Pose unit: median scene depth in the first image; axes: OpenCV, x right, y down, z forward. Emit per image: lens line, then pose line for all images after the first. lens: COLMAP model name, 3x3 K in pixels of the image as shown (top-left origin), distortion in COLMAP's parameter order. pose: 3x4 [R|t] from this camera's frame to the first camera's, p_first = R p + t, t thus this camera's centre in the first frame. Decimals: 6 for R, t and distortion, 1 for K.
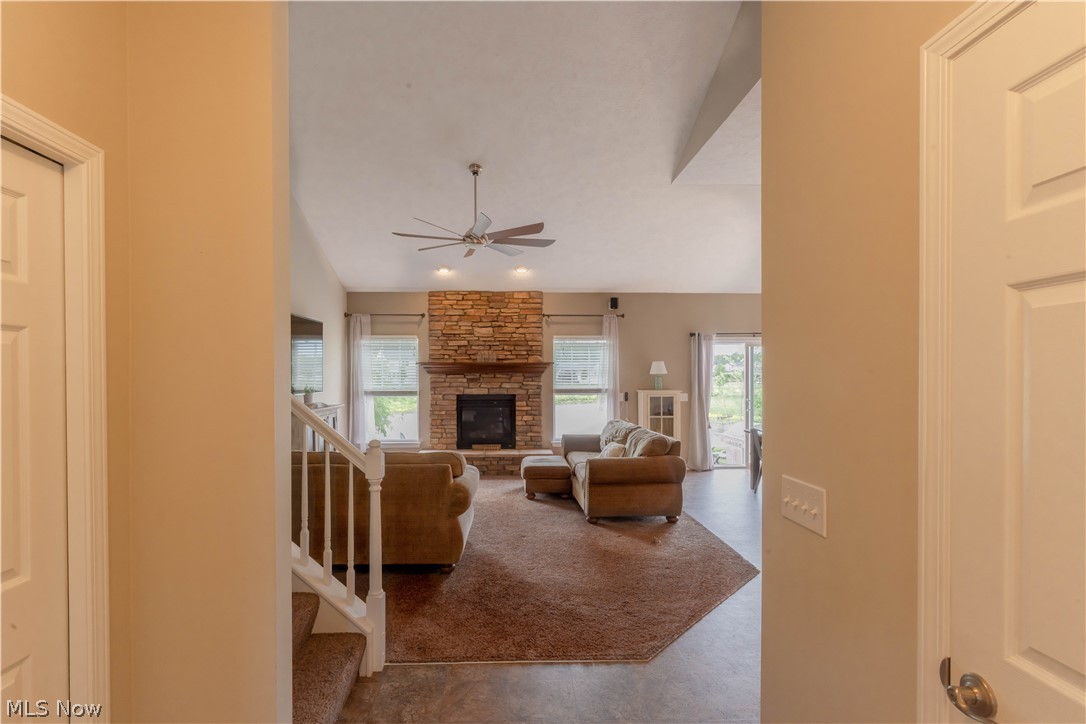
lens RADIAL K [[528.5, 0, 527.1], [0, 528.5, 384.7], [0, 0, 1]] dist [0.000758, 0.000104]
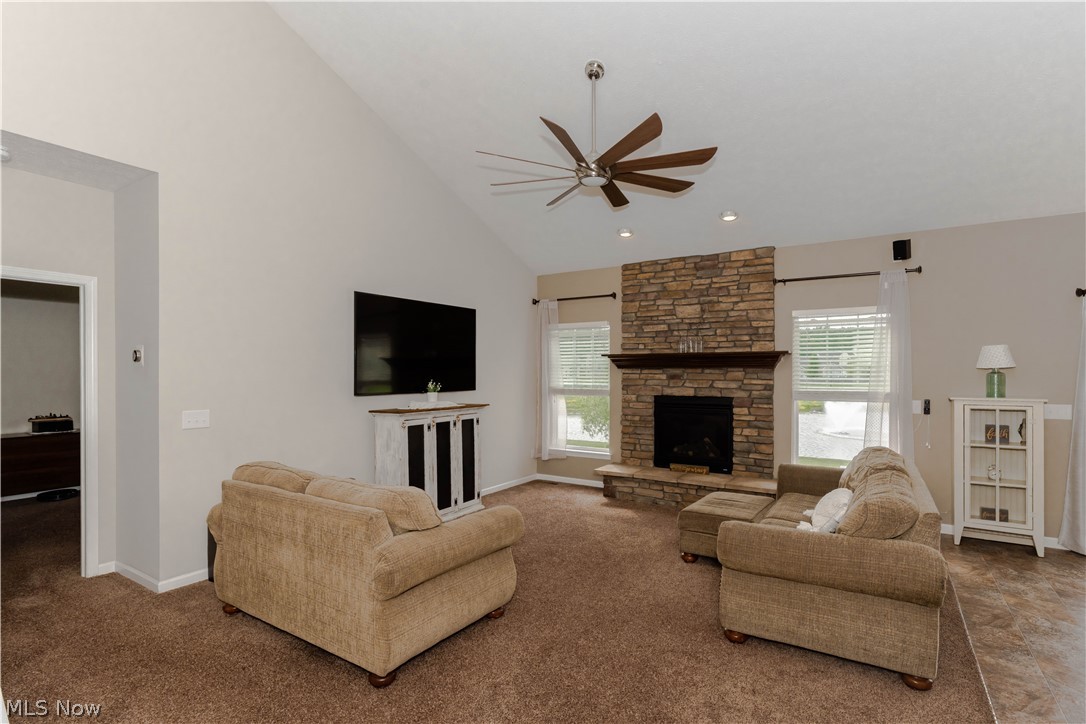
lens RADIAL K [[528.5, 0, 552.7], [0, 528.5, 376.8], [0, 0, 1]] dist [0.000758, 0.000104]
pose [[0.829846, 0.007025, -0.557948, 0.172287], [-0.010097, 0.999946, -0.002428, -0.005076], [0.557901, 0.007648, 0.829872, 0.282748]]
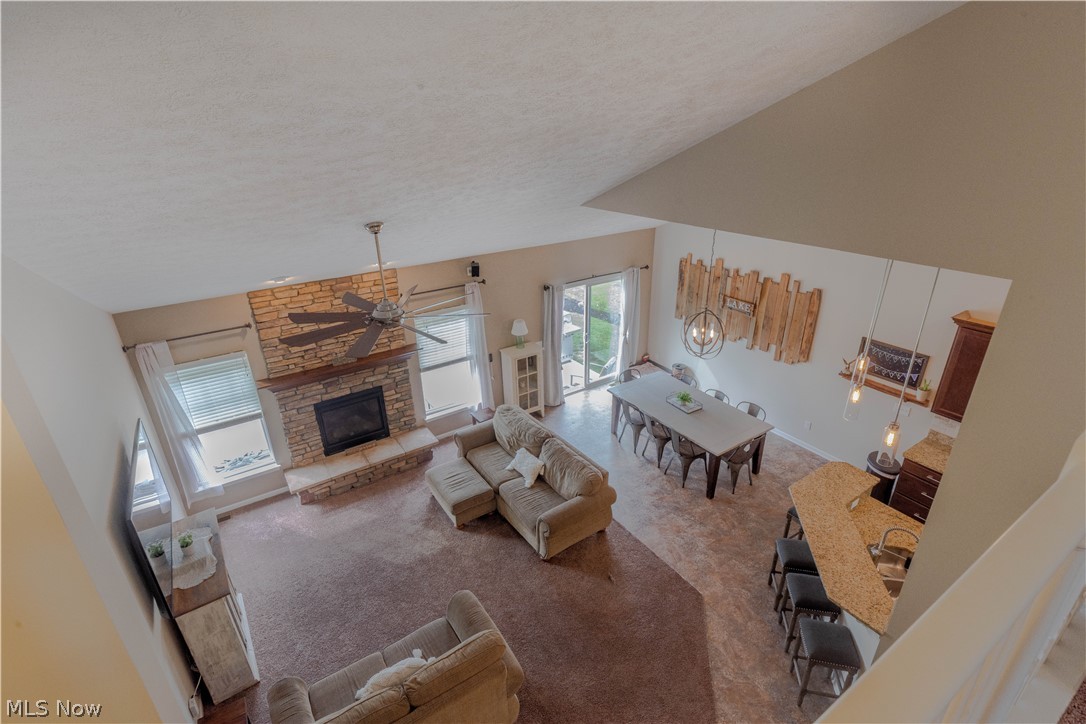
lens RADIAL K [[528.5, 0, 542.2], [0, 528.5, 359.6], [0, 0, 1]] dist [0.000758, 0.000104]
pose [[0.850193, -0.228677, 0.474213, -0.207257], [0.025332, 0.917465, 0.397008, -0.373621], [-0.525861, -0.325521, 0.785816, 0.164834]]
